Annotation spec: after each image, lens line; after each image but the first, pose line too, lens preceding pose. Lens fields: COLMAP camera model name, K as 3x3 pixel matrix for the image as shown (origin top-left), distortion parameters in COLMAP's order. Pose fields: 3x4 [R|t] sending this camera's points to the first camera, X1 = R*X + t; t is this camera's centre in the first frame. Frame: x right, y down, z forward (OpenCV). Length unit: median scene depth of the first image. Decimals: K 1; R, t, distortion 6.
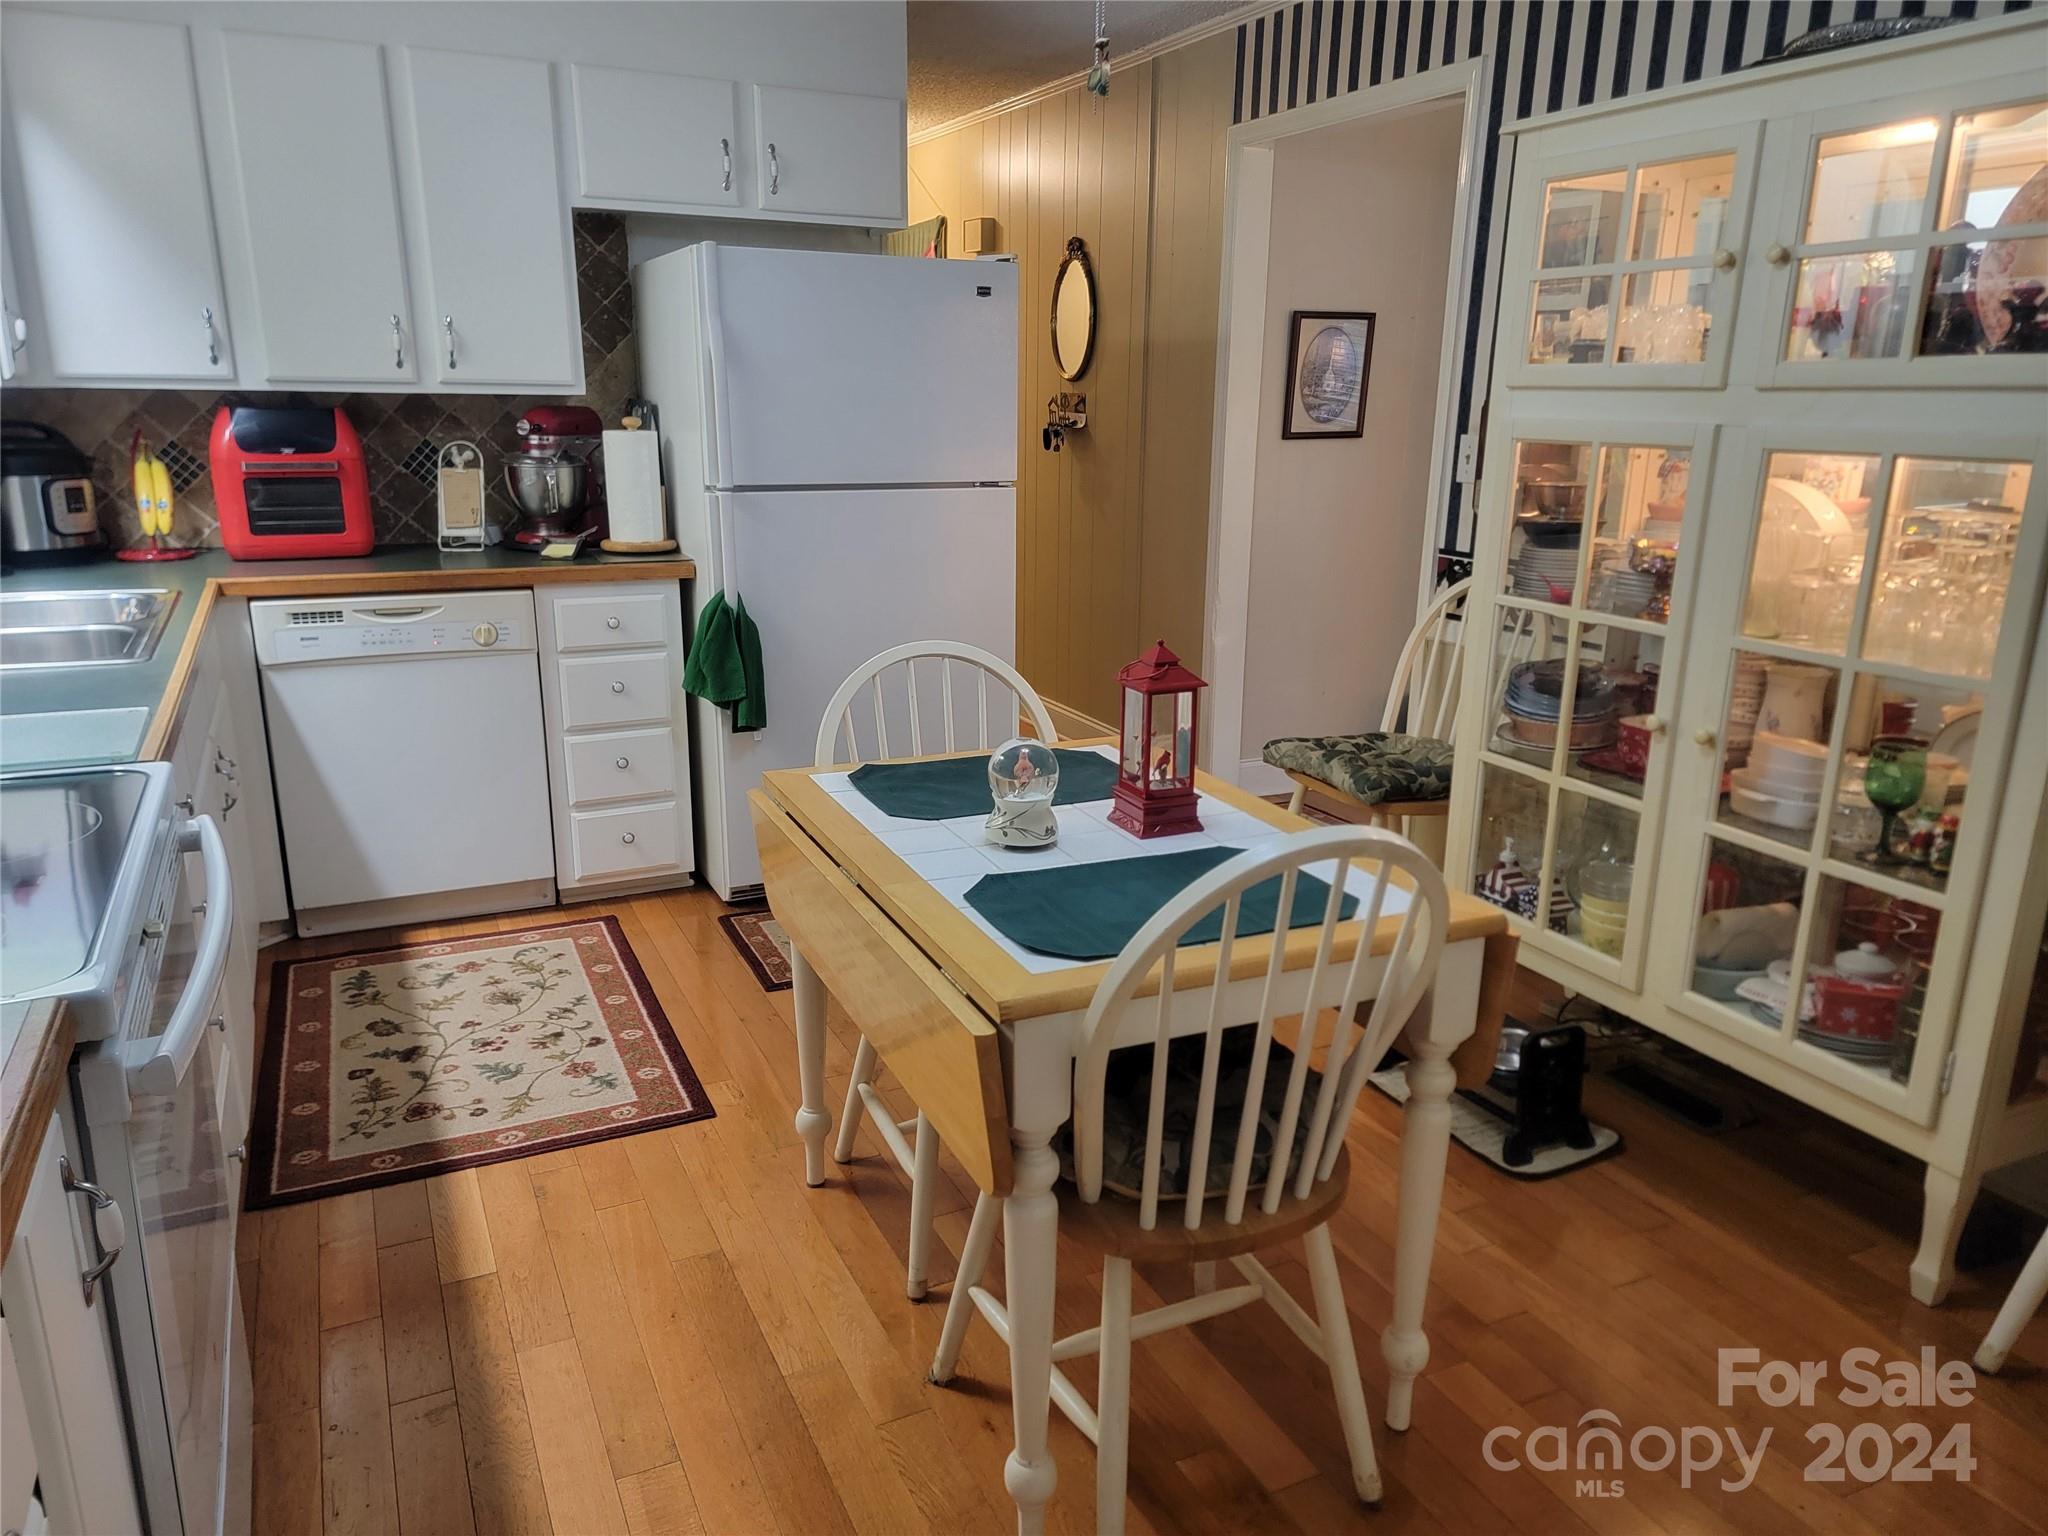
lens RADIAL K [[1423.2, 0, 1047.5], [0, 1423.2, 776.0], [0, 0, 1]] dist [0.095294, -0.098063]
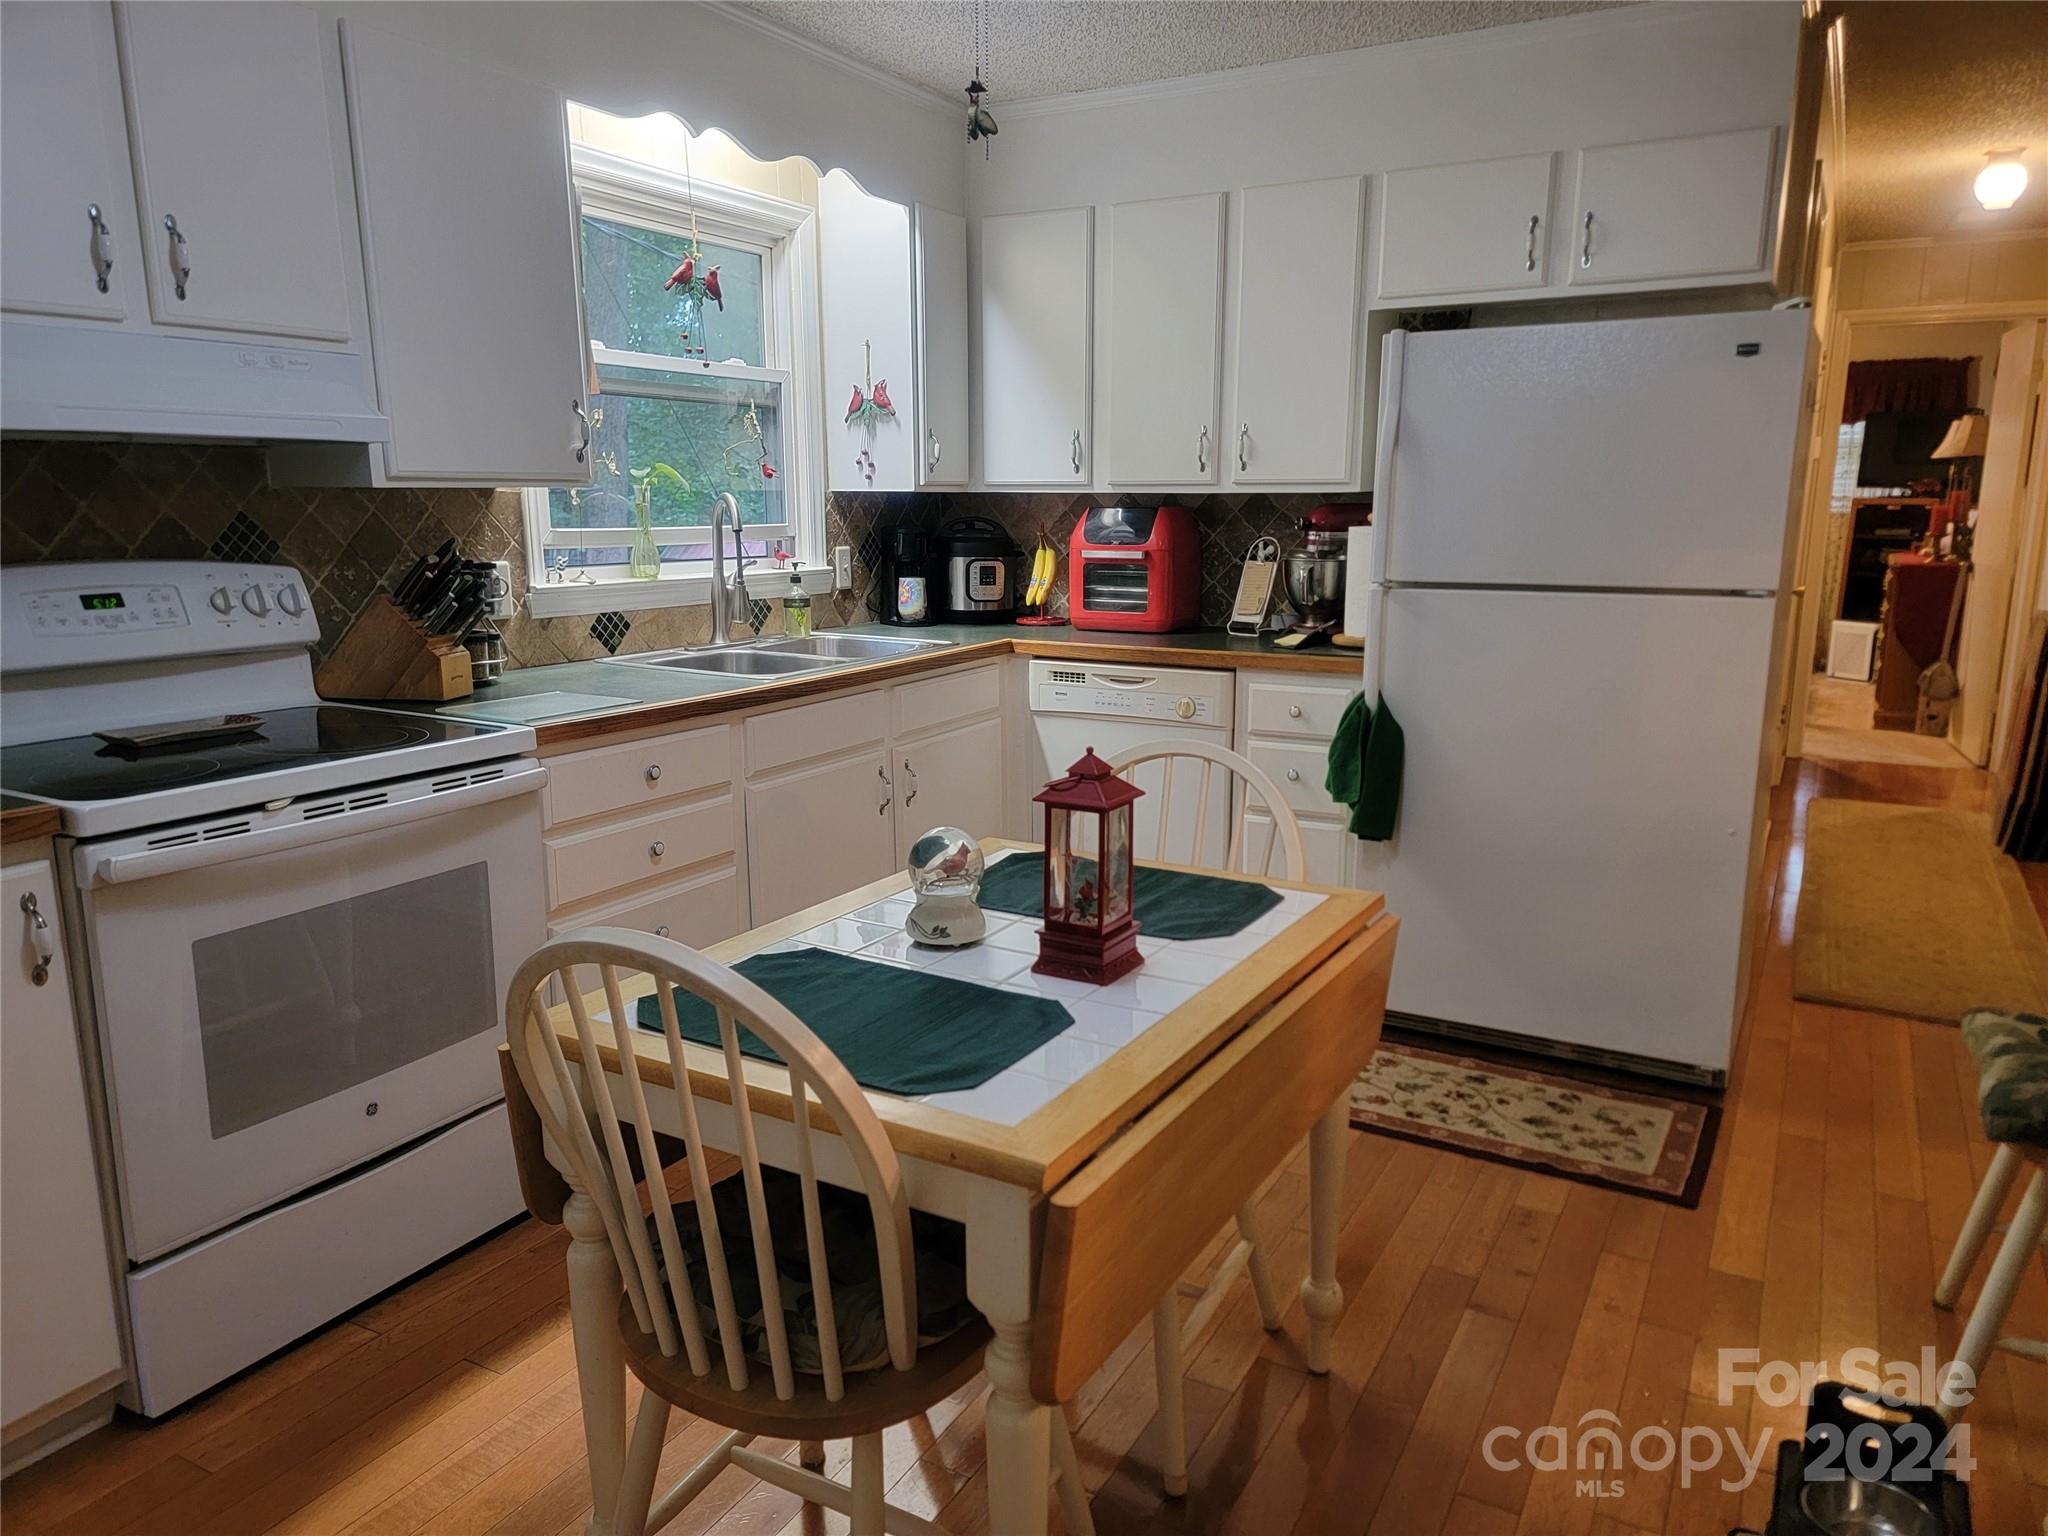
lens RADIAL K [[1423.2, 0, 1047.5], [0, 1423.2, 776.0], [0, 0, 1]] dist [0.095294, -0.098063]
pose [[0.573599, 0.148146, -0.805628, 0.421610], [-0.211635, 0.976920, 0.028962, -0.055865], [0.791325, 0.153886, 0.591713, 0.279317]]
